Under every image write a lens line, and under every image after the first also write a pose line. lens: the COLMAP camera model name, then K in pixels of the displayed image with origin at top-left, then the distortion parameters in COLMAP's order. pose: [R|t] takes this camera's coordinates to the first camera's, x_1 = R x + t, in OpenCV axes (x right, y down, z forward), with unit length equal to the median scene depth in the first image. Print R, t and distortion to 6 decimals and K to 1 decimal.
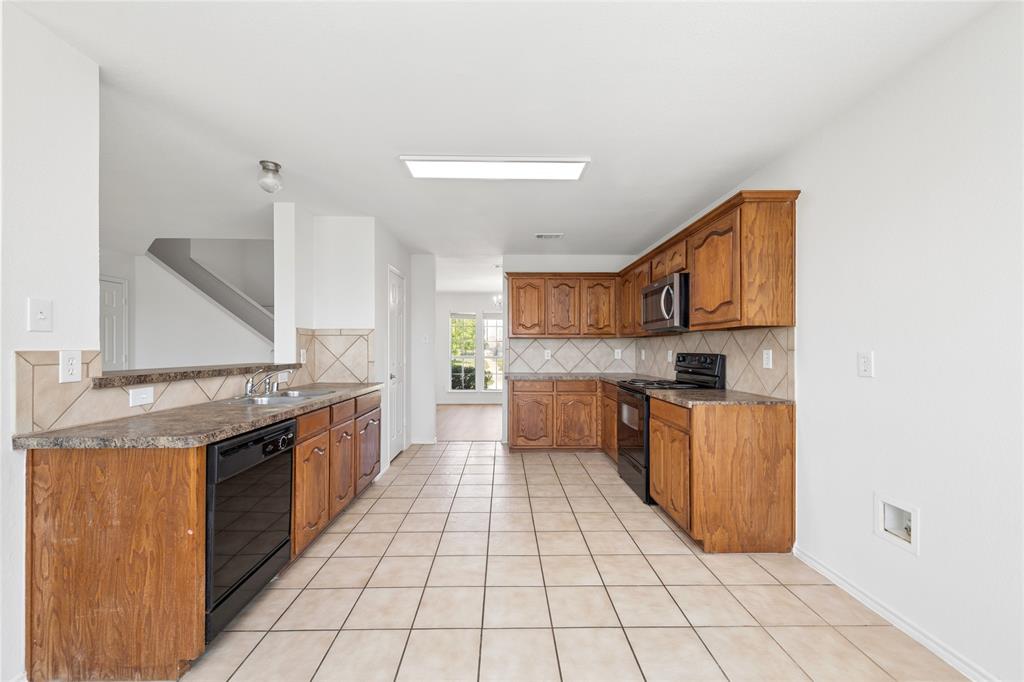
lens RADIAL K [[412.1, 0, 499.7], [0, 412.1, 346.6], [0, 0, 1]] dist [0.007567, -0.002610]
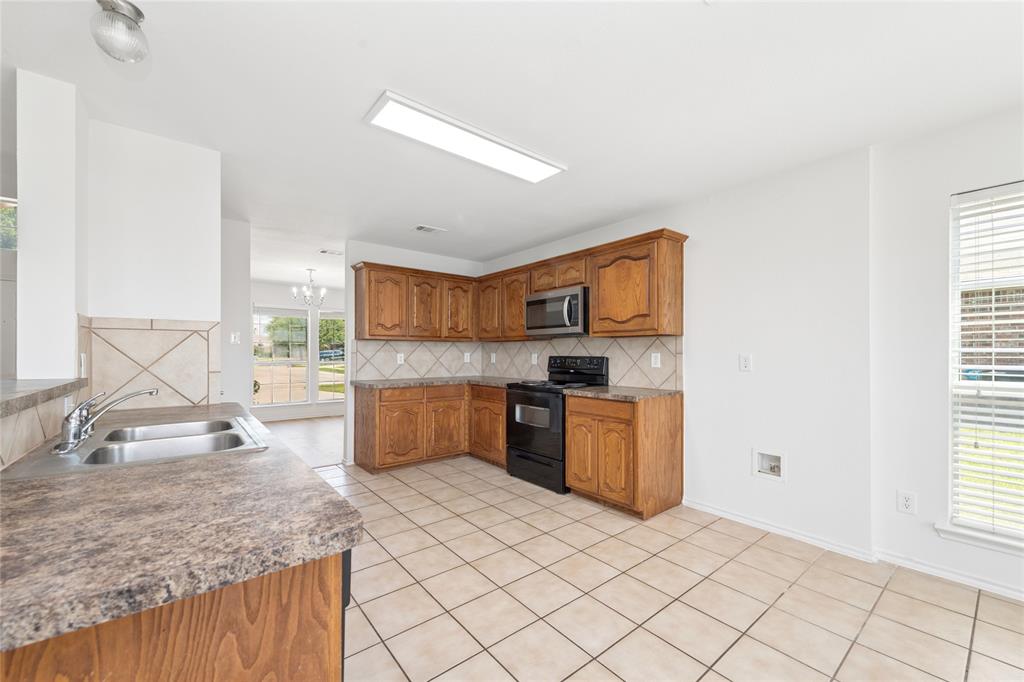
lens RADIAL K [[412.1, 0, 516.8], [0, 412.1, 350.9], [0, 0, 1]] dist [0.007567, -0.002610]
pose [[0.777188, 0.003314, 0.629260, -0.428631], [-0.003930, 0.999992, -0.000412, 0.002273], [-0.629257, -0.002153, 0.777195, 0.227358]]
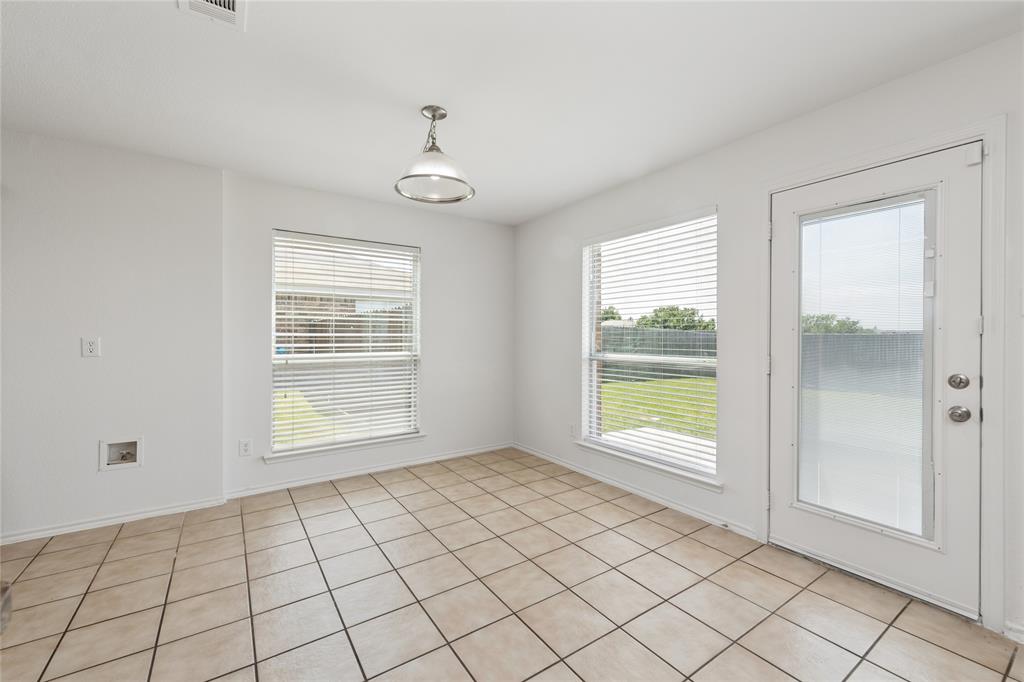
lens RADIAL K [[412.1, 0, 507.1], [0, 412.1, 342.6], [0, 0, 1]] dist [0.007567, -0.002610]
pose [[-0.561644, -0.008301, 0.827337, -0.587541], [-0.003265, 0.999964, 0.007816, 0.008243], [-0.827373, 0.001689, -0.561651, 0.398447]]
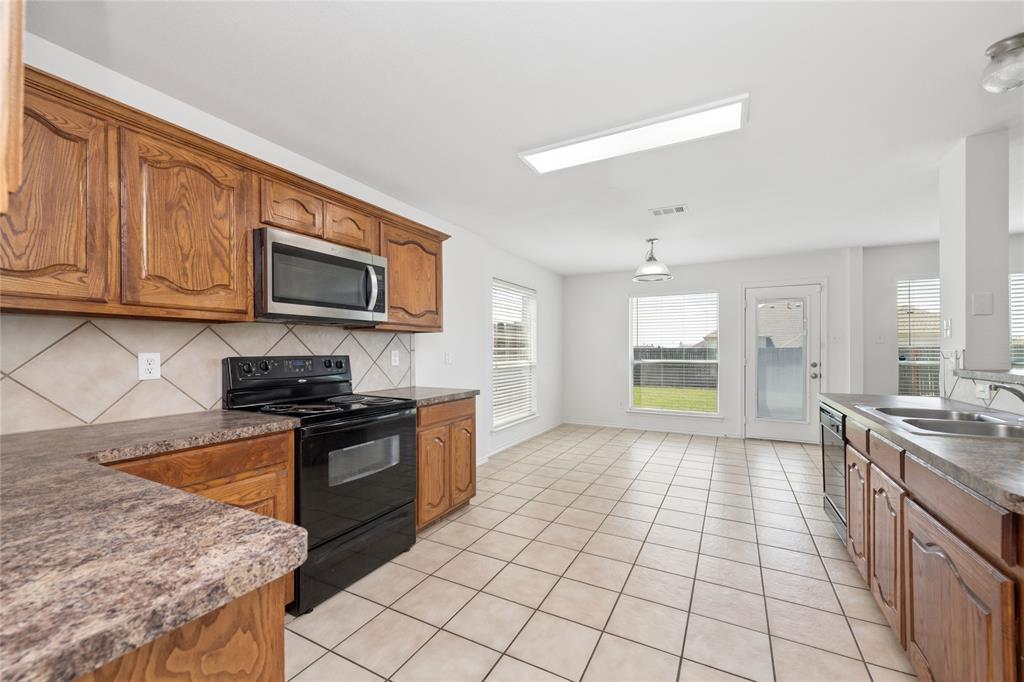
lens RADIAL K [[412.1, 0, 498.1], [0, 412.1, 349.5], [0, 0, 1]] dist [0.007567, -0.002610]
pose [[-0.872824, 0.006450, 0.487992, -0.174098], [0.002886, 0.999963, -0.008056, 0.012959], [-0.488026, -0.005623, -0.872811, 1.618999]]
